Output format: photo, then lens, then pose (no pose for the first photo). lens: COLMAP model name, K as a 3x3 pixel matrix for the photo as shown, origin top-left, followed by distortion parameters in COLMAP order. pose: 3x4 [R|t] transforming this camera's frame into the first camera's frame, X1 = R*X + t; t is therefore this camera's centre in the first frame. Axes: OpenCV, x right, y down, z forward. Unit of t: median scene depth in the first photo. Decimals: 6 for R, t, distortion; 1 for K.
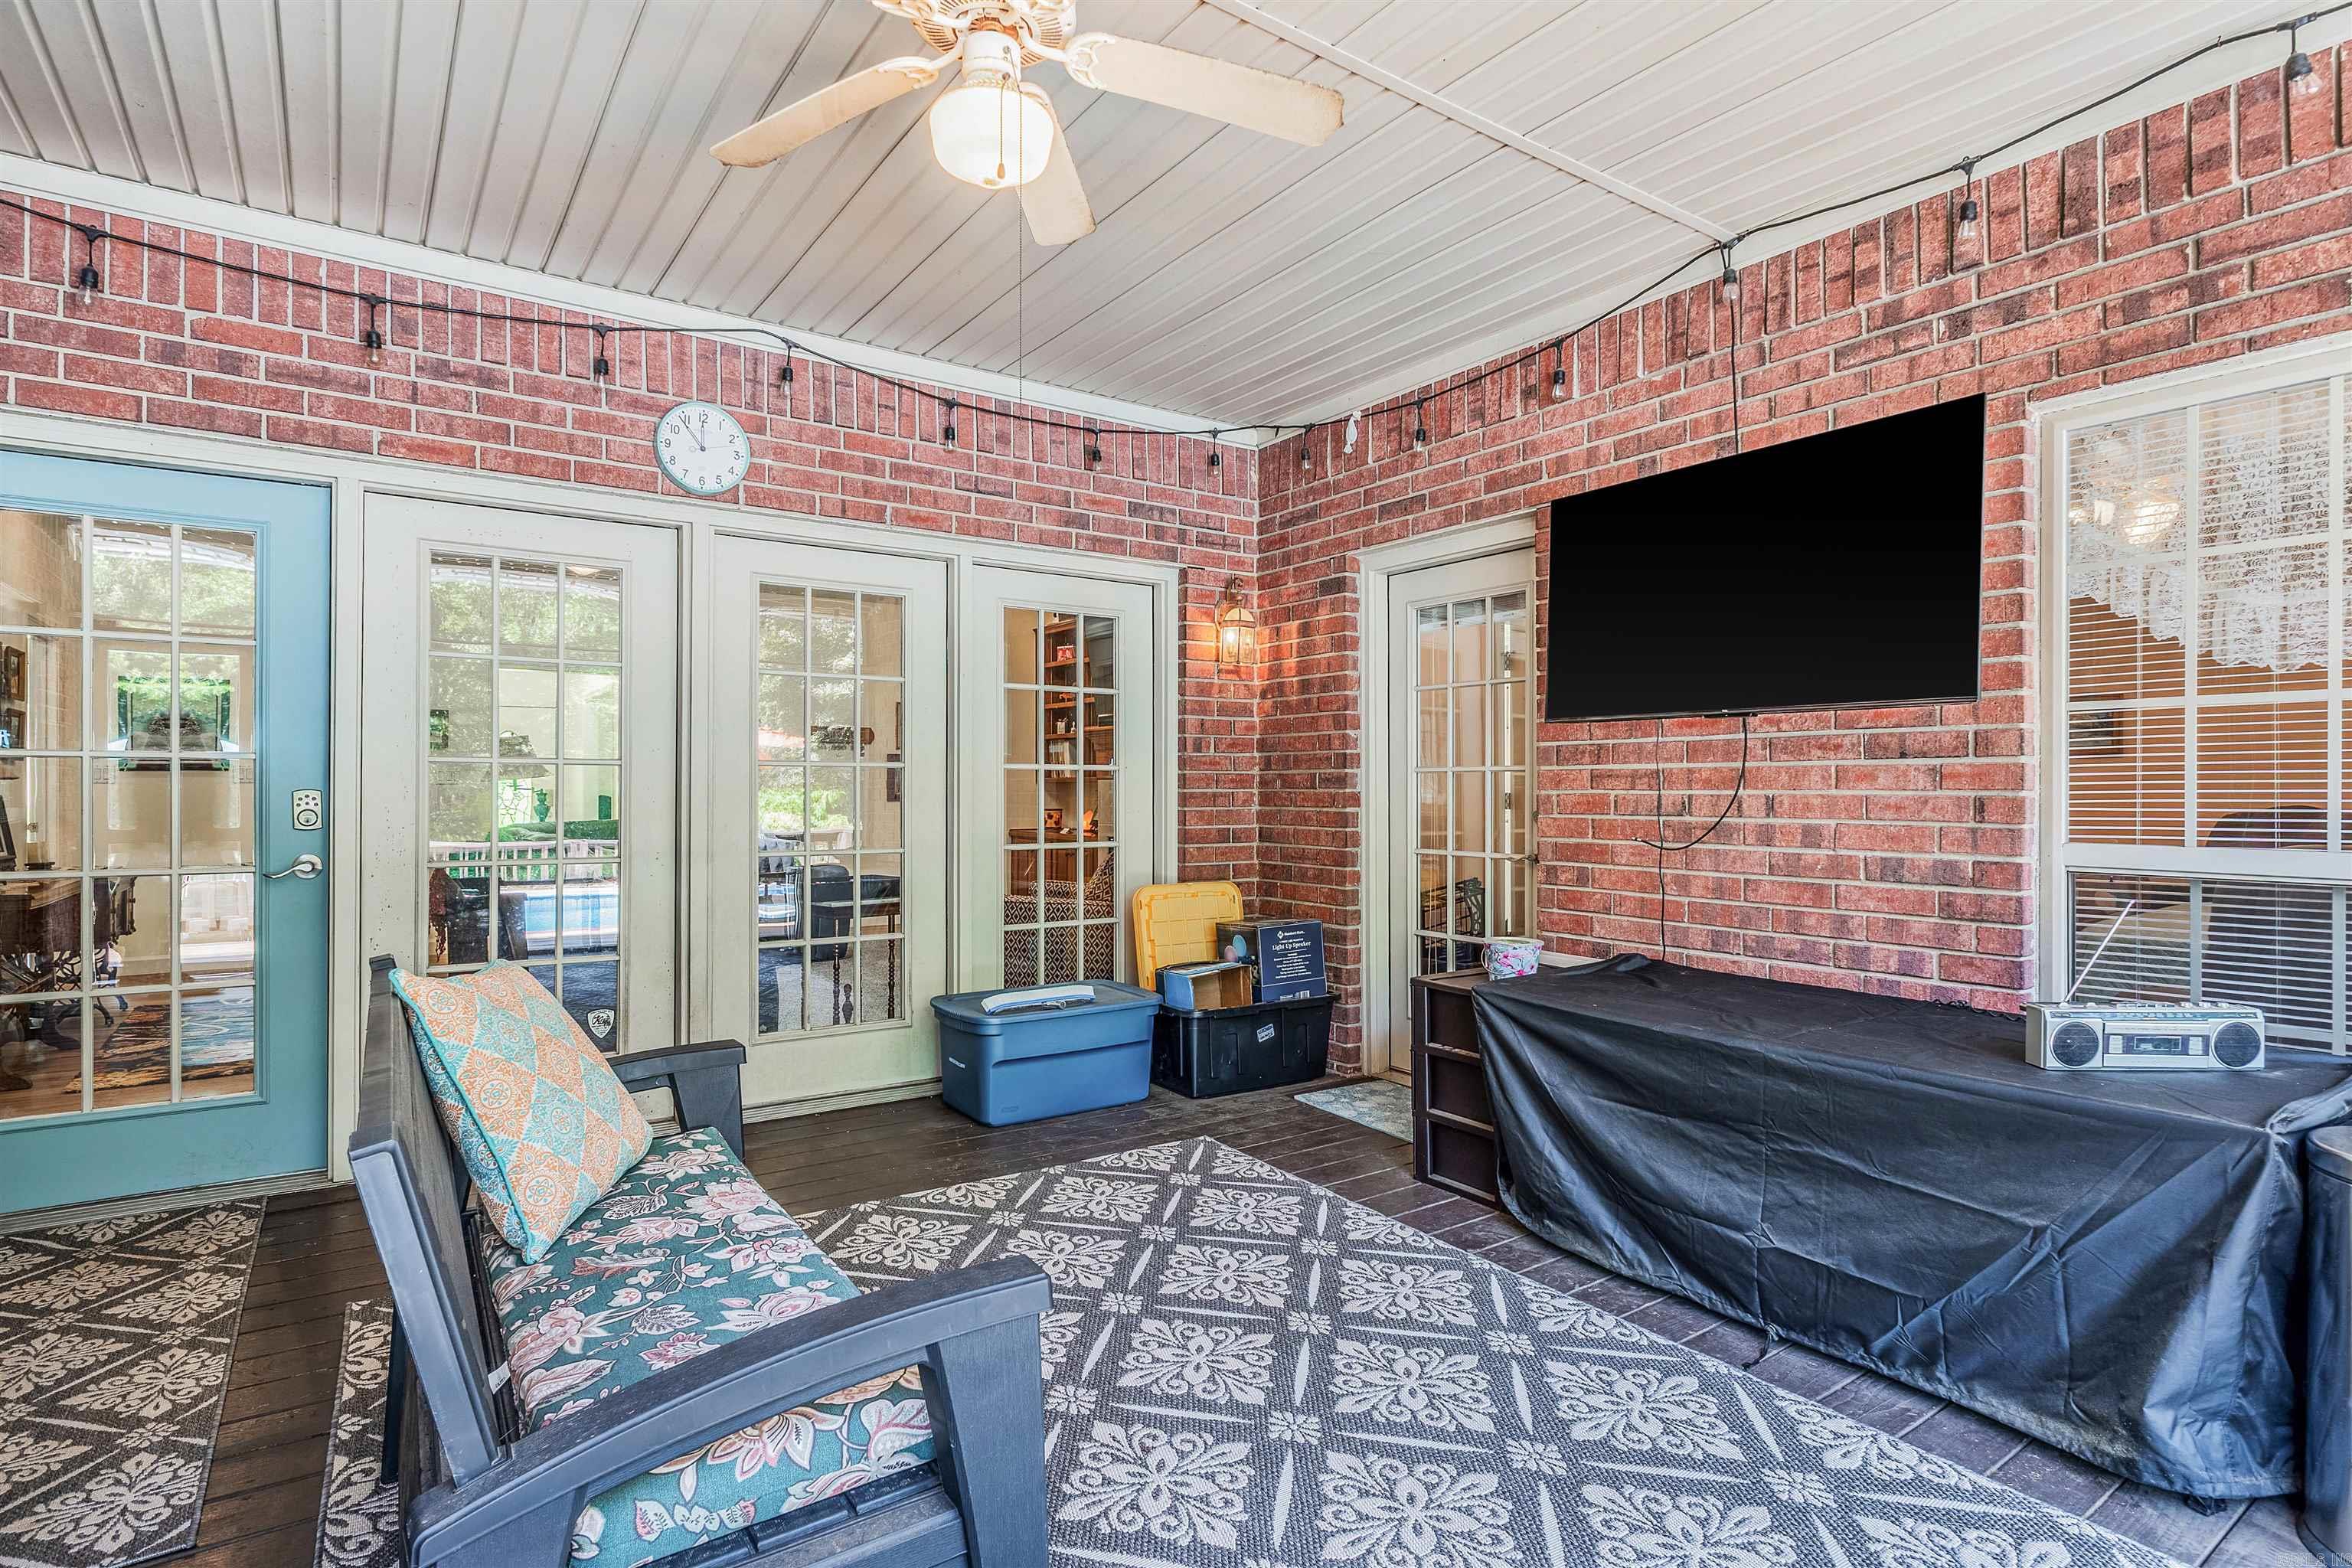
lens RADIAL K [[1187.5, 0, 1176.5], [0, 1187.5, 792.4], [0, 0, 1]] dist [-0.001443, -0.000291]
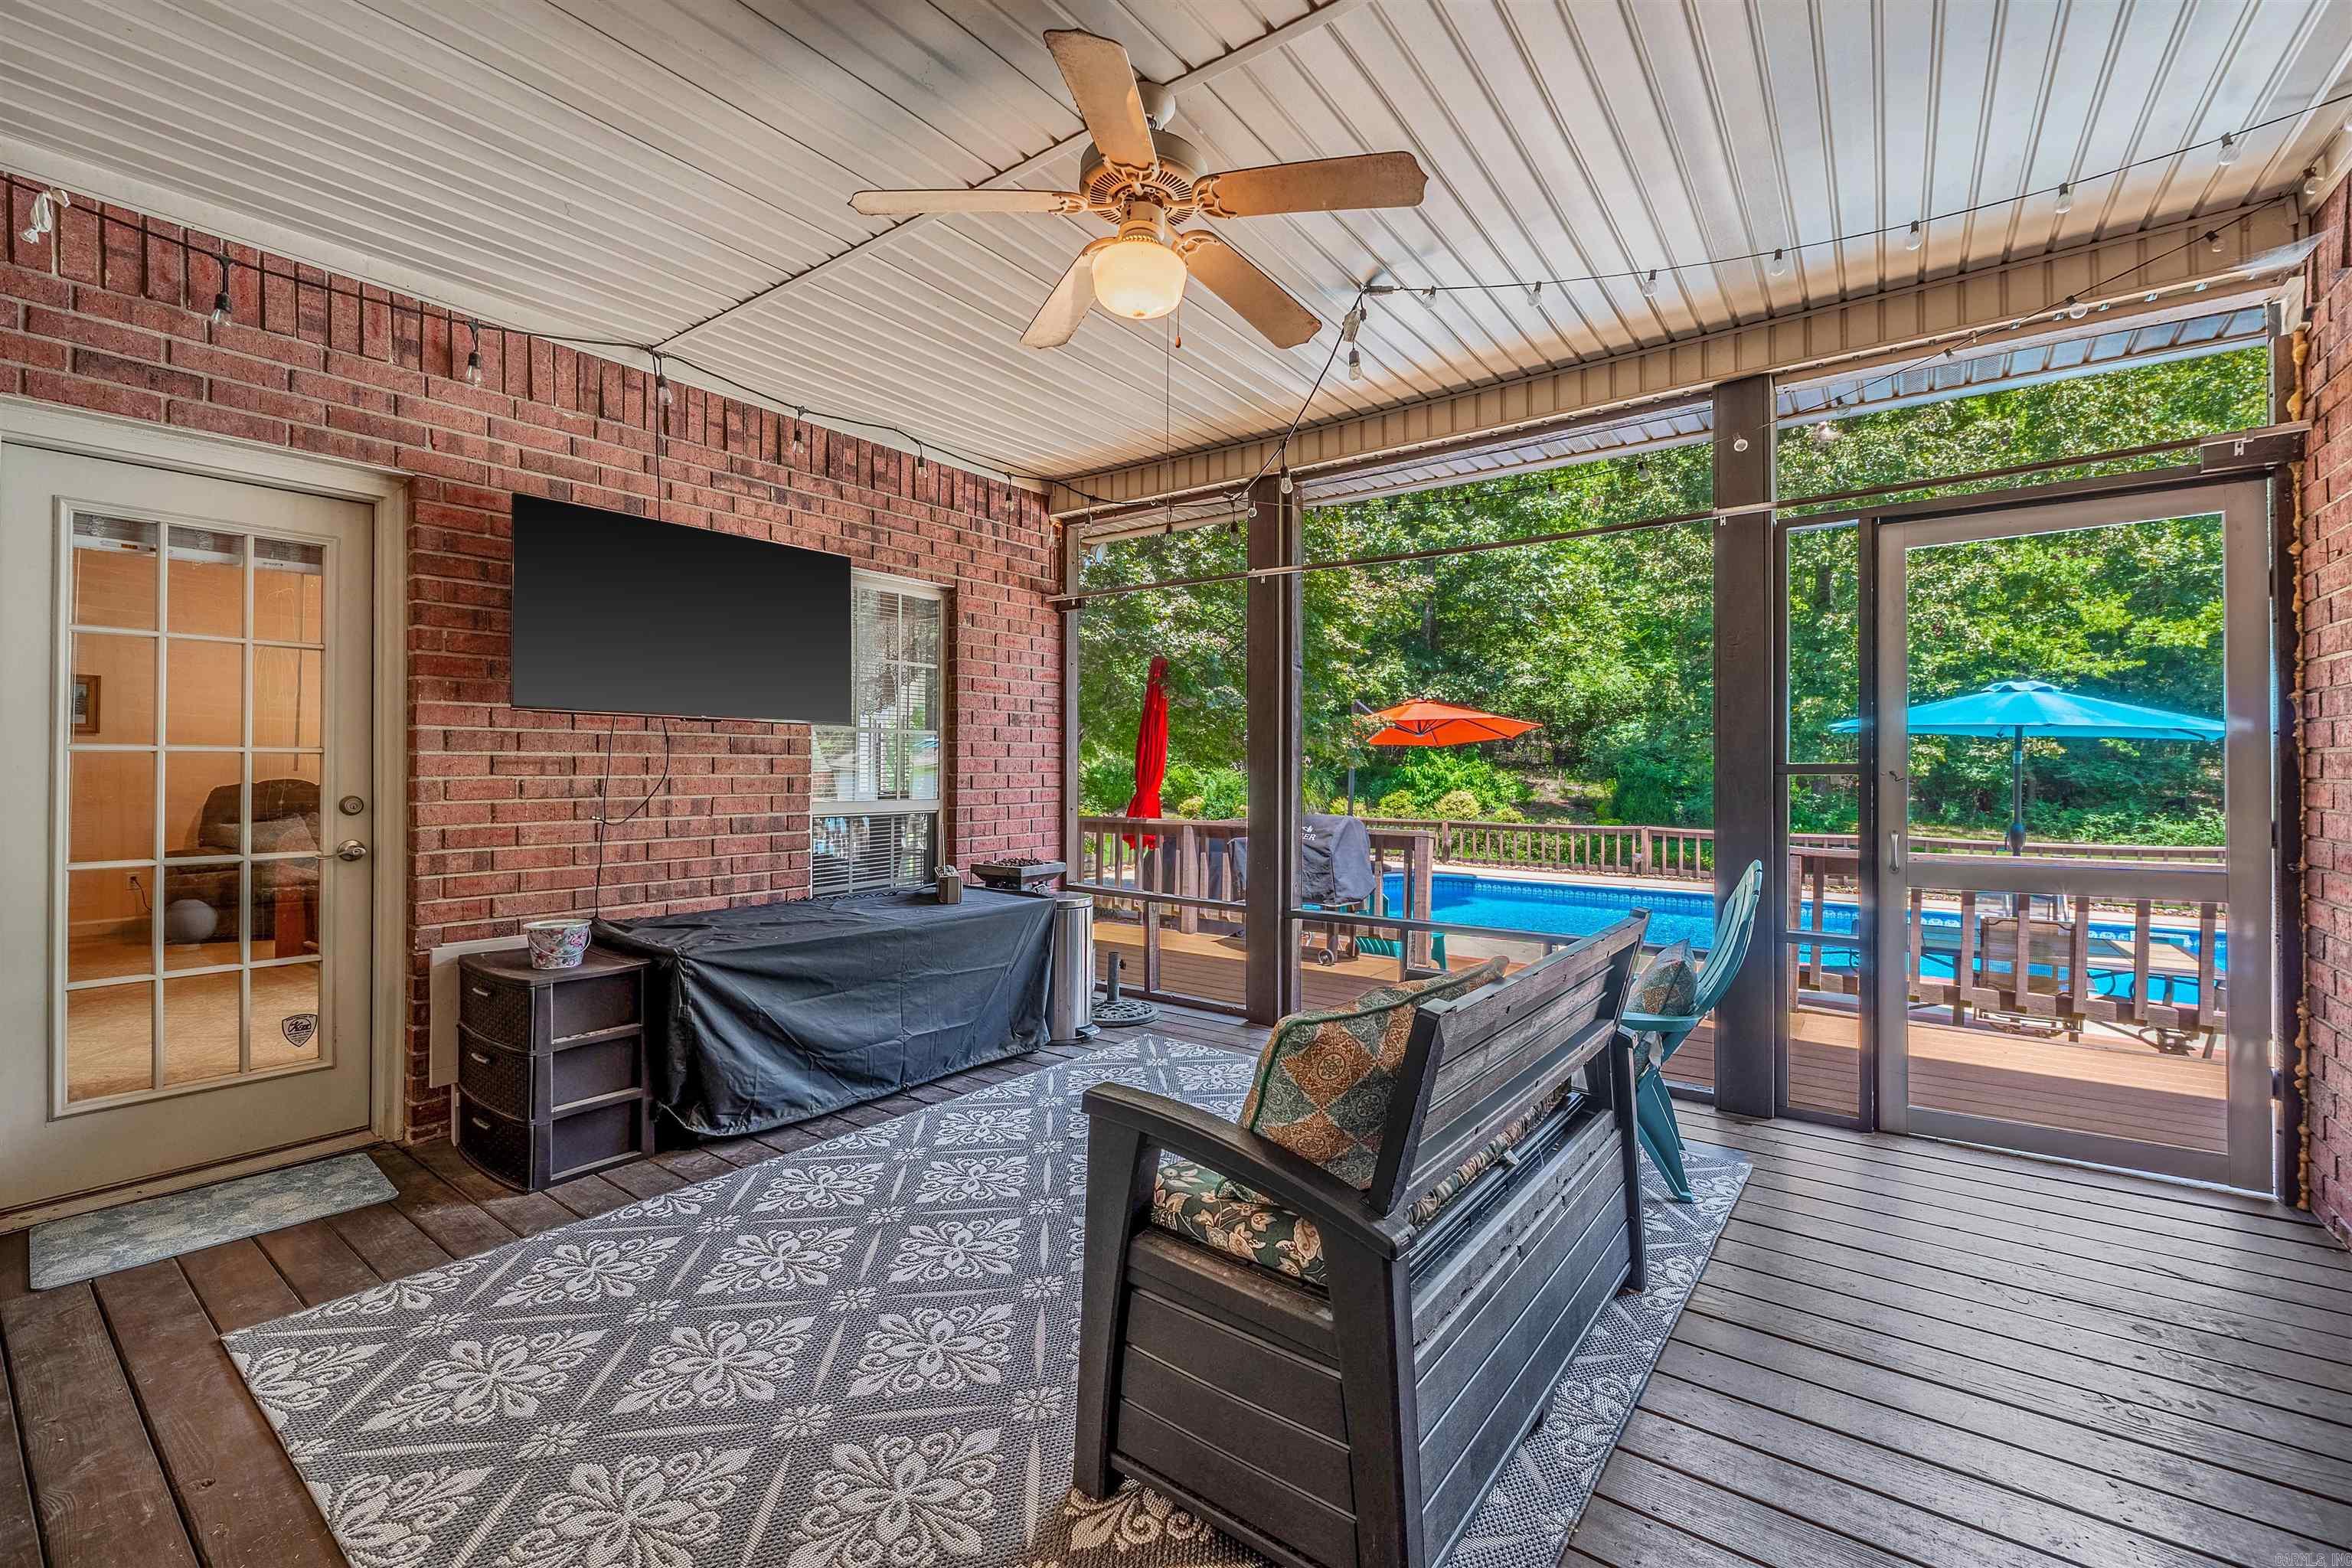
lens RADIAL K [[973.7, 0, 1171.5], [0, 973.7, 762.5], [0, 0, 1]] dist [-0.000944, -0.000158]
pose [[-0.310952, 0.000130, 0.950425, -0.699511], [-0.001053, 0.999999, -0.000481, -0.015232], [-0.950425, -0.001150, -0.310952, 0.772744]]
